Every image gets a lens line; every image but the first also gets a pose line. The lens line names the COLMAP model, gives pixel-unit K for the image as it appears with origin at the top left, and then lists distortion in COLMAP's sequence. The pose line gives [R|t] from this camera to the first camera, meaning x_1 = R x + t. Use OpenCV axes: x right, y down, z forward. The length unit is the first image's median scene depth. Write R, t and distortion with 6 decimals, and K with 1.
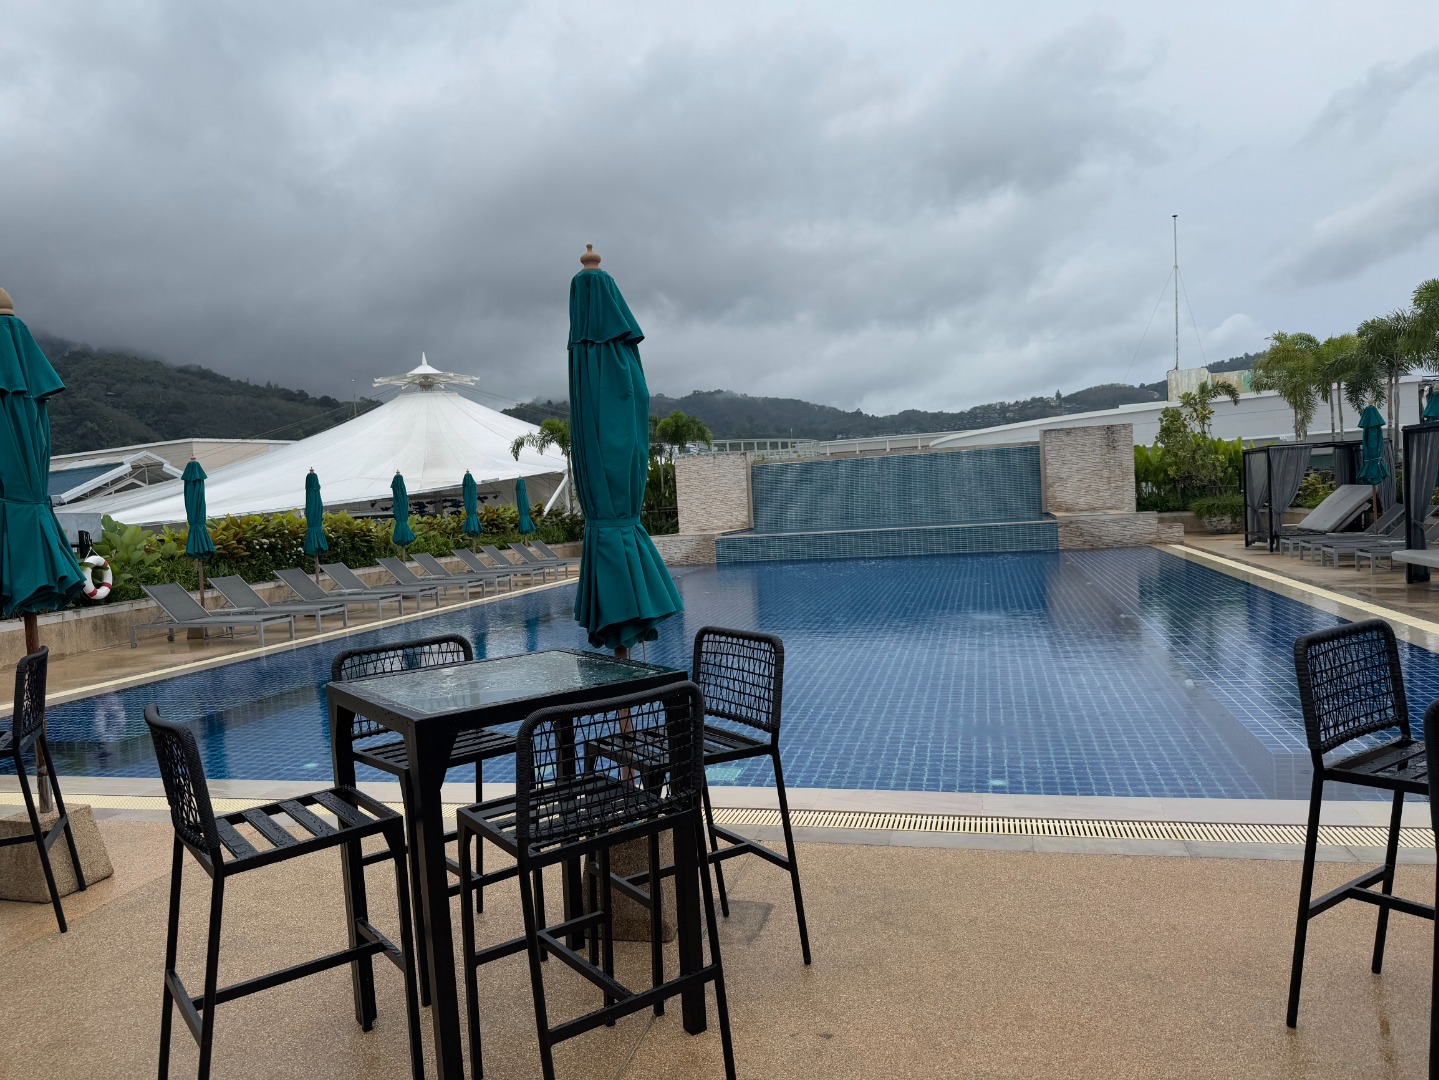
lens RADIAL K [[980.9, 0, 719.5], [0, 980.9, 540.0], [0, 0, 1]] dist [0.120707, -0.257032]
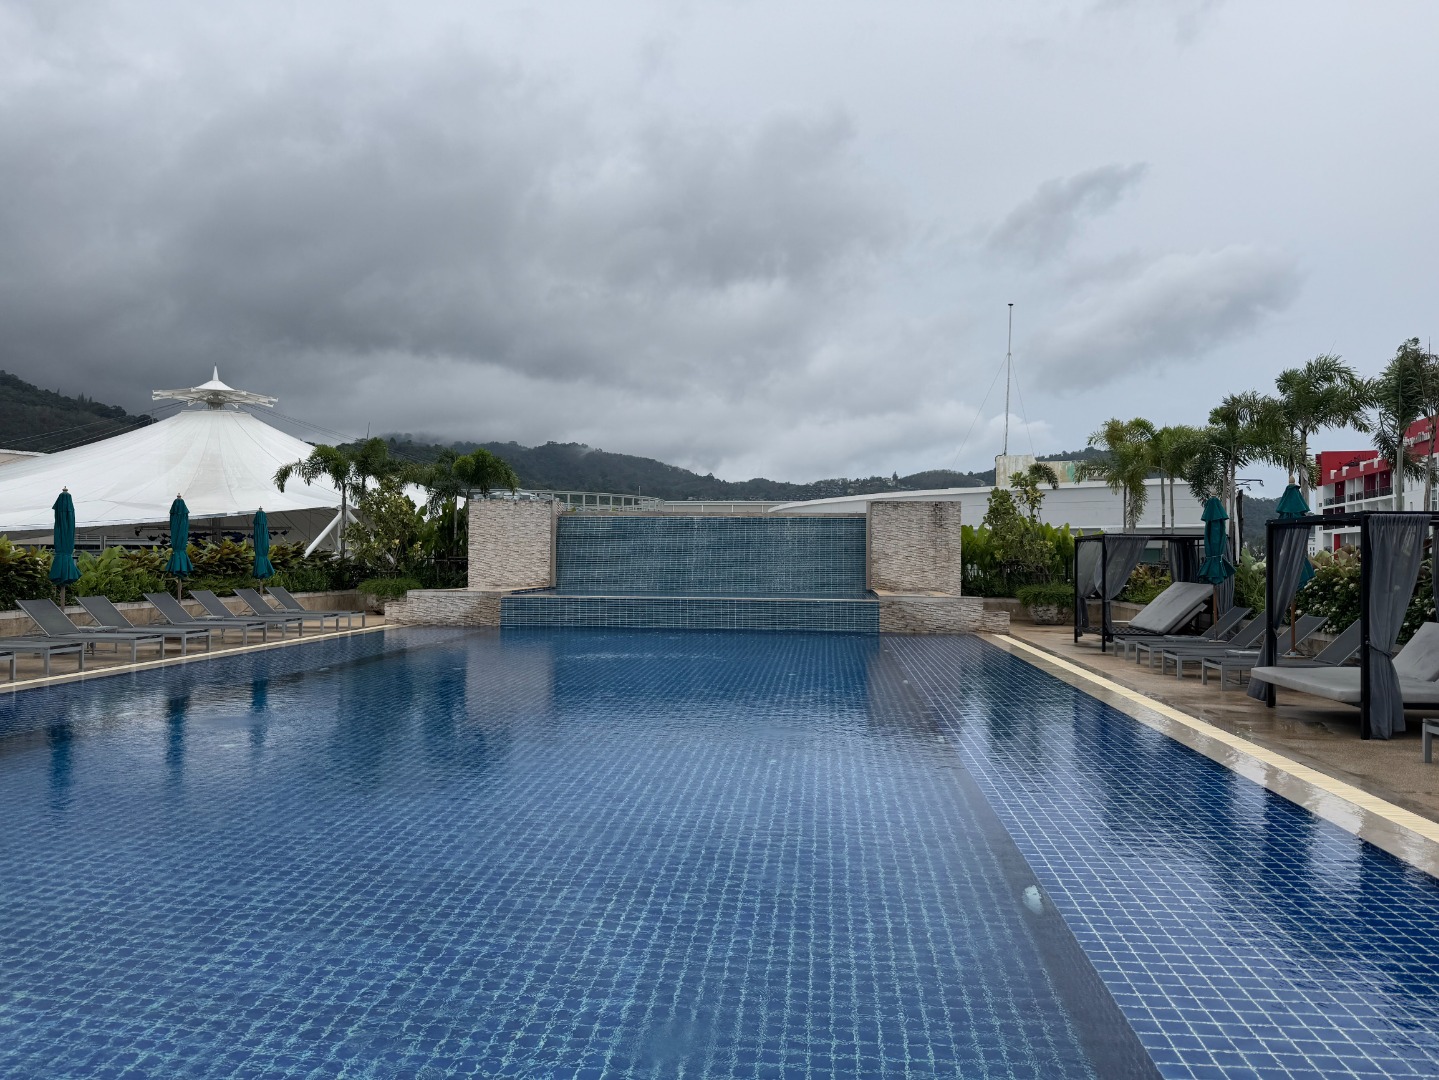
lens RADIAL K [[980.9, 0, 719.5], [0, 980.9, 540.0], [0, 0, 1]] dist [0.120707, -0.257032]
pose [[0.985553, 0.068457, 0.154913, 0.046399], [-0.059250, 0.996235, -0.063294, -0.007920], [-0.158663, 0.053201, 0.985898, 0.114181]]
